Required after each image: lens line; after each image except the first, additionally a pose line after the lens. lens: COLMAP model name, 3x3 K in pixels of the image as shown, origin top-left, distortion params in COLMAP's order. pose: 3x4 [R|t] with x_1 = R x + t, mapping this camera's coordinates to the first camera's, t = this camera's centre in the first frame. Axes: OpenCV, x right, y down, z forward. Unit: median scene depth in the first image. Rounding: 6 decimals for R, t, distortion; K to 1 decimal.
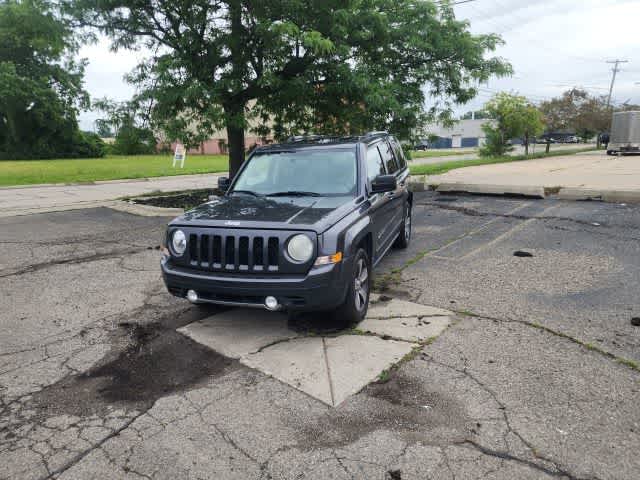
lens RADIAL K [[426.7, 0, 314.6], [0, 426.7, 237.9], [0, 0, 1]] dist [0.075458, -0.065514]
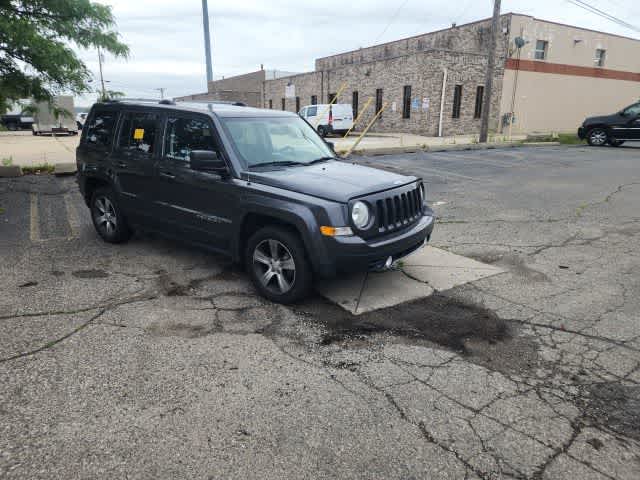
lens RADIAL K [[426.7, 0, 314.7], [0, 426.7, 228.7], [0, 0, 1]] dist [0.075458, -0.065514]
pose [[0.276720, -0.206989, 0.938393, -1.239343], [0.190948, 0.968897, 0.157409, -0.126459], [-0.941788, 0.135626, 0.307637, 0.848587]]
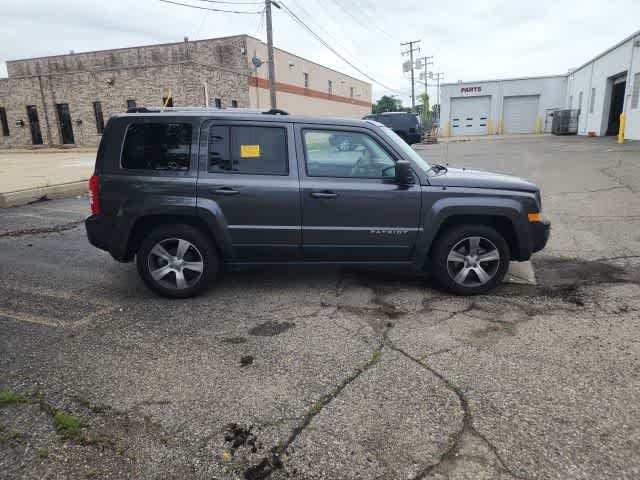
lens RADIAL K [[426.7, 0, 320.7], [0, 426.7, 235.3], [0, 0, 1]] dist [0.075458, -0.065514]
pose [[-0.385861, -0.182482, 0.904329, -1.165012], [0.229053, 0.930600, 0.285516, -0.364865], [-0.893670, 0.317309, -0.317284, 1.942123]]
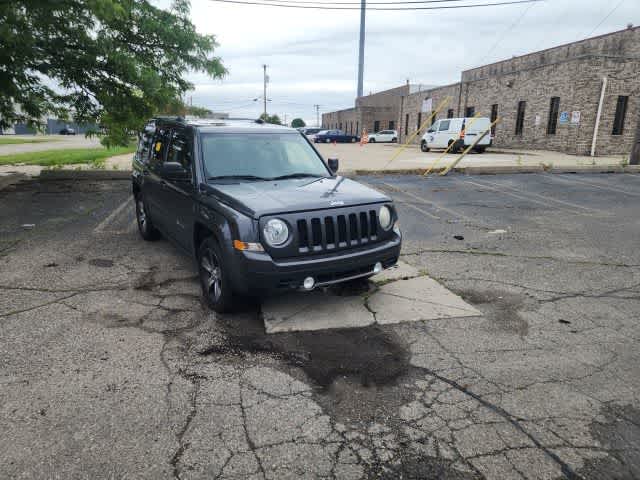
lens RADIAL K [[426.7, 0, 309.0], [0, 426.7, 230.2], [0, 0, 1]] dist [0.075458, -0.065514]
pose [[0.594275, -0.141219, 0.791766, -1.018447], [0.137052, 0.987846, 0.073324, -0.052048], [-0.792498, 0.064939, 0.606407, 0.416354]]
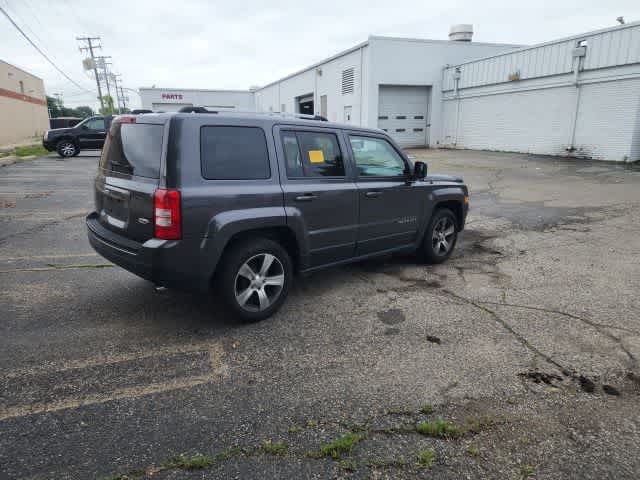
lens RADIAL K [[426.7, 0, 320.3], [0, 426.7, 233.9], [0, 0, 1]] dist [0.075458, -0.065514]
pose [[-0.891908, -0.073295, 0.446238, -0.610124], [0.124111, 0.909212, 0.397404, -0.539493], [-0.434853, 0.409830, -0.801837, 2.615874]]
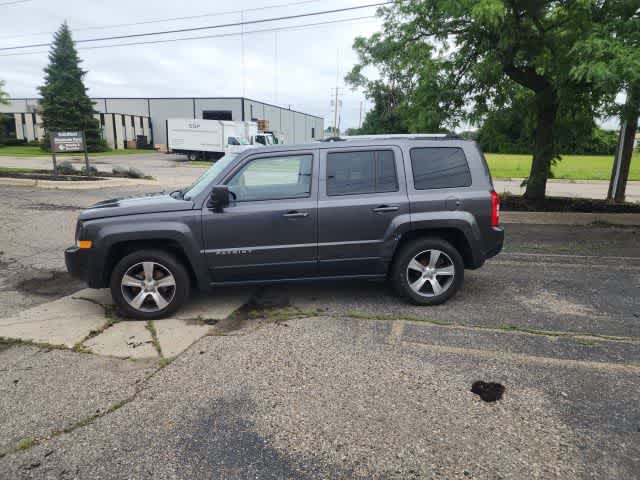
lens RADIAL K [[426.7, 0, 313.4], [0, 426.7, 230.1], [0, 0, 1]] dist [0.075458, -0.065514]
pose [[0.442041, 0.205411, -0.873159, 1.250385], [-0.211488, 0.969850, 0.121091, -0.245707], [0.871707, 0.131135, 0.472155, 0.920094]]
